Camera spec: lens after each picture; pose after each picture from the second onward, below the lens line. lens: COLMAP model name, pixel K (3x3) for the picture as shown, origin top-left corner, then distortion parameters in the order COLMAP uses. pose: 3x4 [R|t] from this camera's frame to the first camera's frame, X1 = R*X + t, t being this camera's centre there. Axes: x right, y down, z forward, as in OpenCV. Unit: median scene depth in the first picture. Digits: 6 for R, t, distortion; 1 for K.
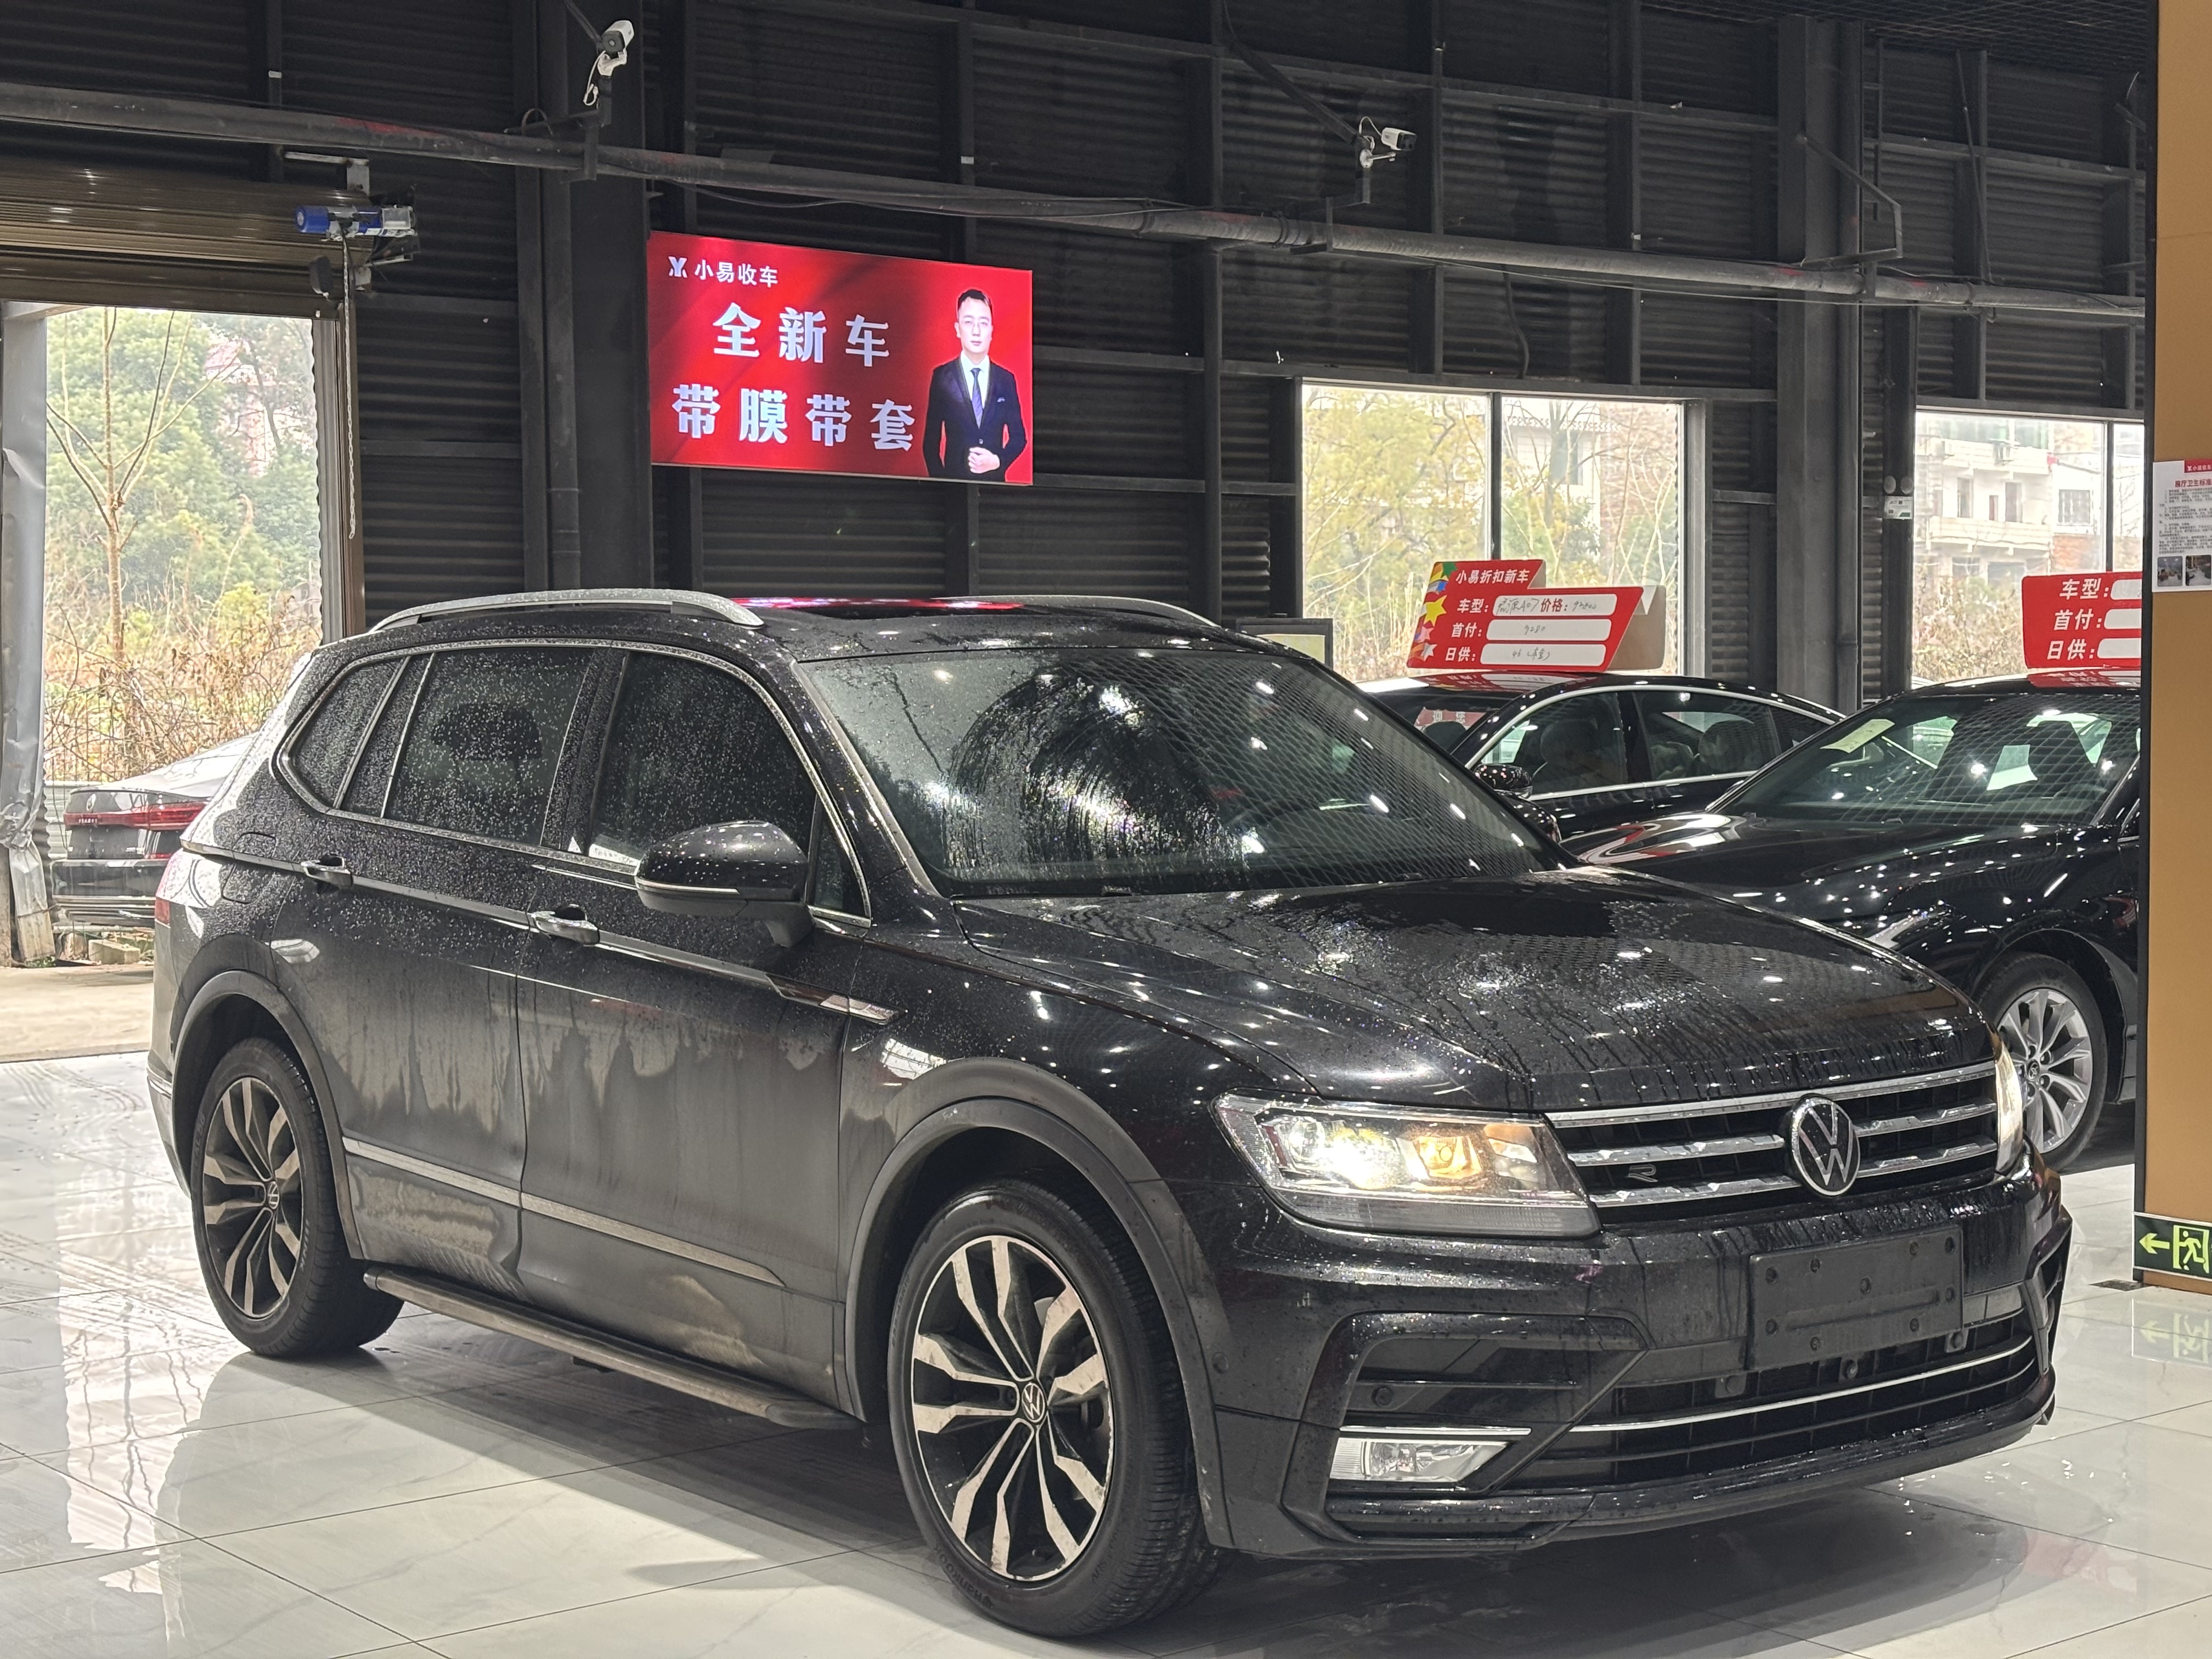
lens RADIAL K [[3335.3, 0, 1094.3], [0, 3335.3, 854.8], [0, 0, 1]] dist [0.265693, -0.859759]
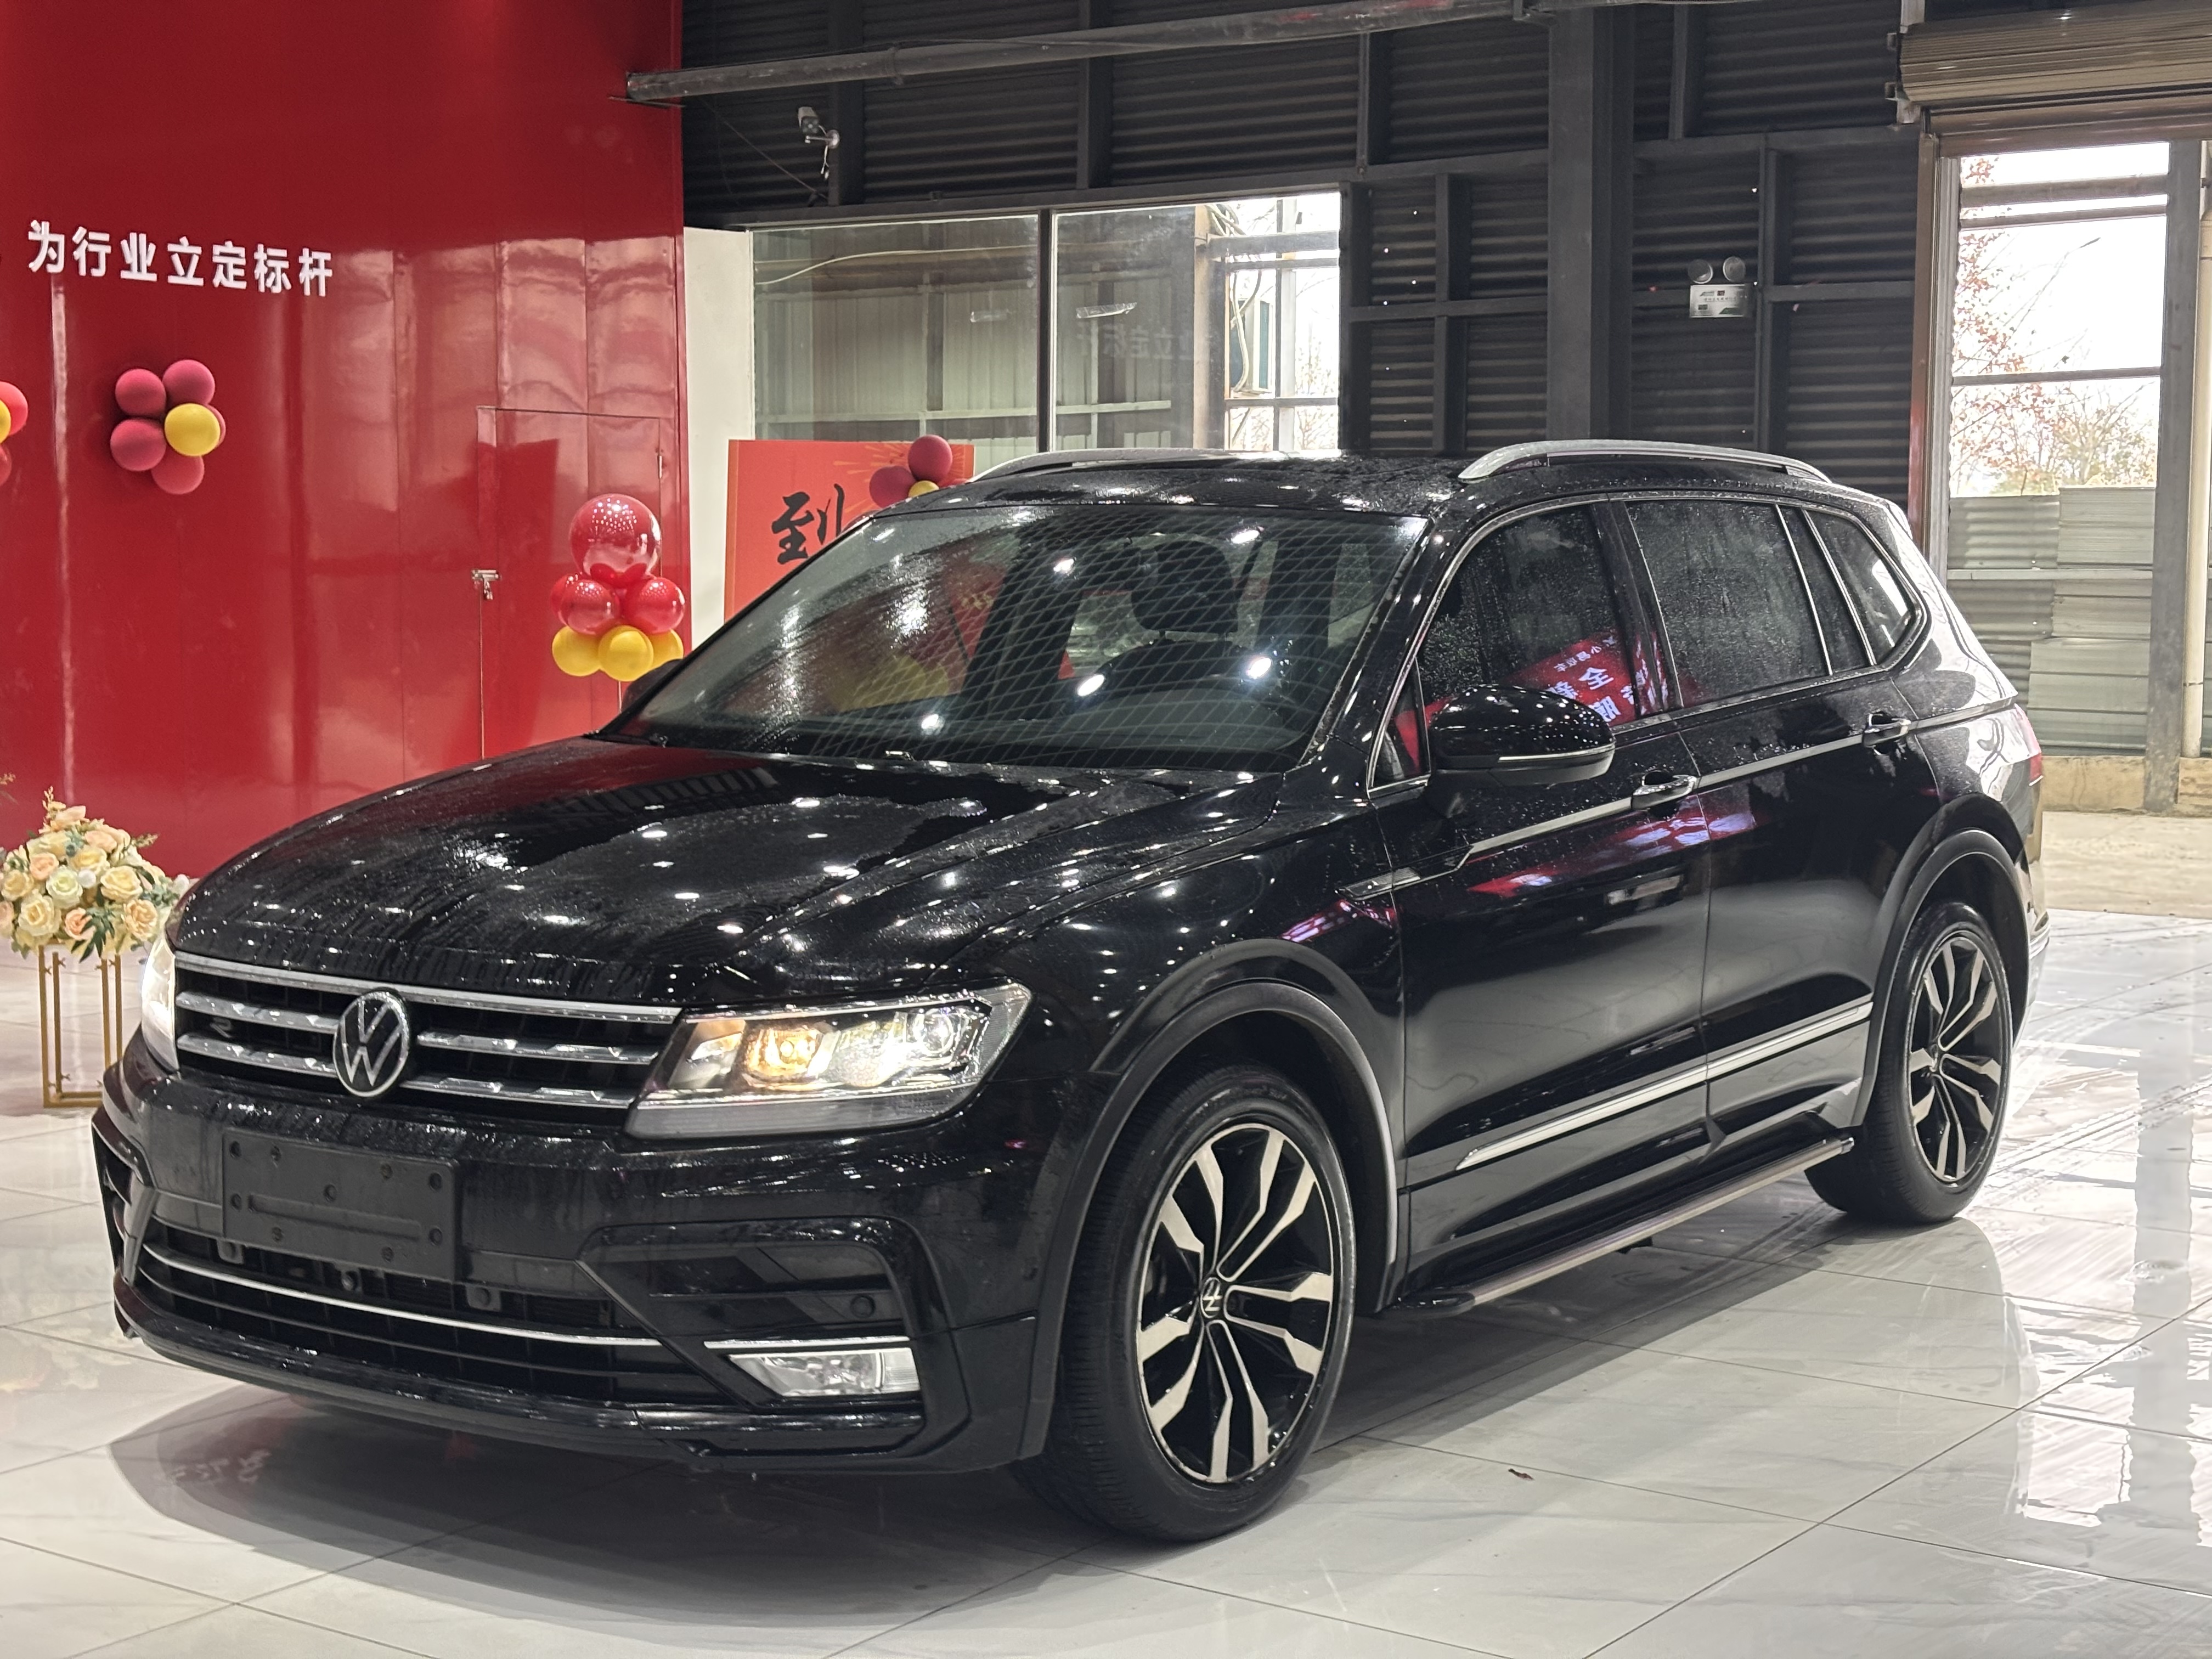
lens RADIAL K [[3361.2, 0, 1106.0], [0, 3361.2, 829.5], [0, 0, 1]] dist [0.267837, -1.068578]
pose [[0.267874, 0.094601, -0.958798, 1.138052], [-0.057727, 0.994956, 0.082041, -0.060344], [0.961723, 0.033372, 0.271984, 0.912455]]
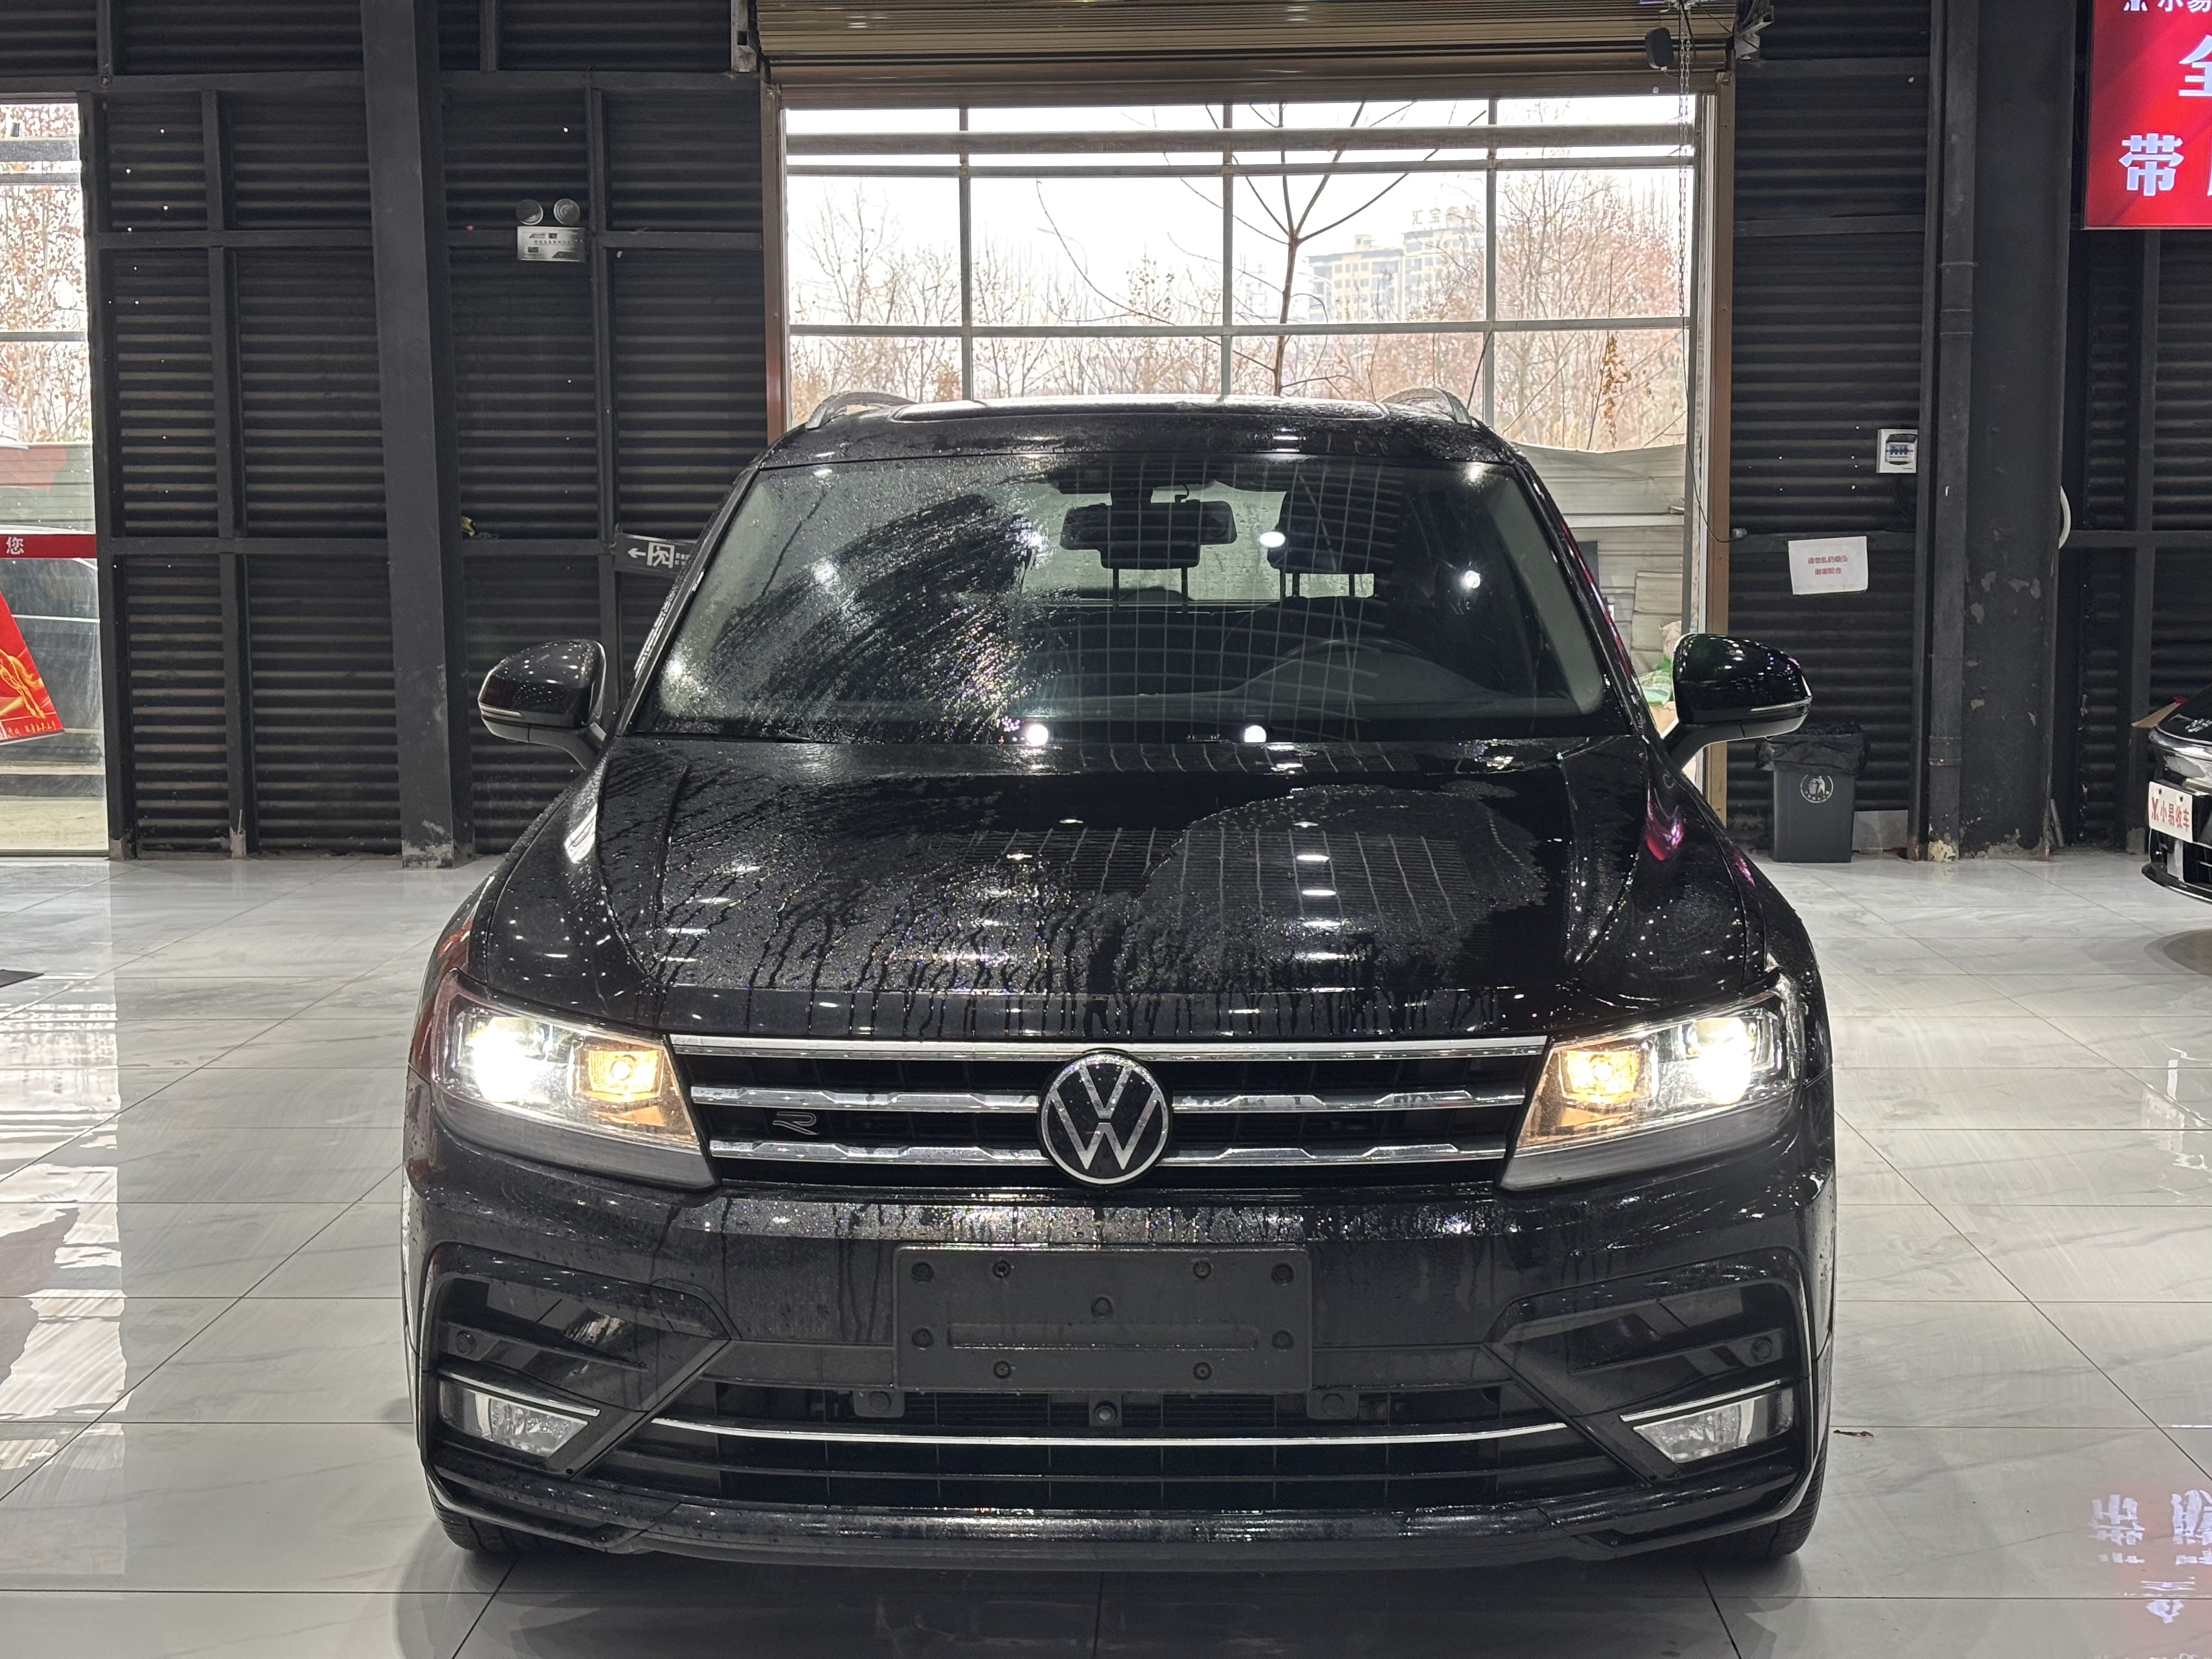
lens RADIAL K [[3361.2, 0, 1106.0], [0, 3361.2, 829.5], [0, 0, 1]] dist [0.267837, -1.068578]
pose [[0.758691, 0.070882, -0.647583, 0.685737], [-0.036231, 0.997116, 0.066693, -0.028699], [0.650443, -0.027137, 0.759071, 0.413201]]
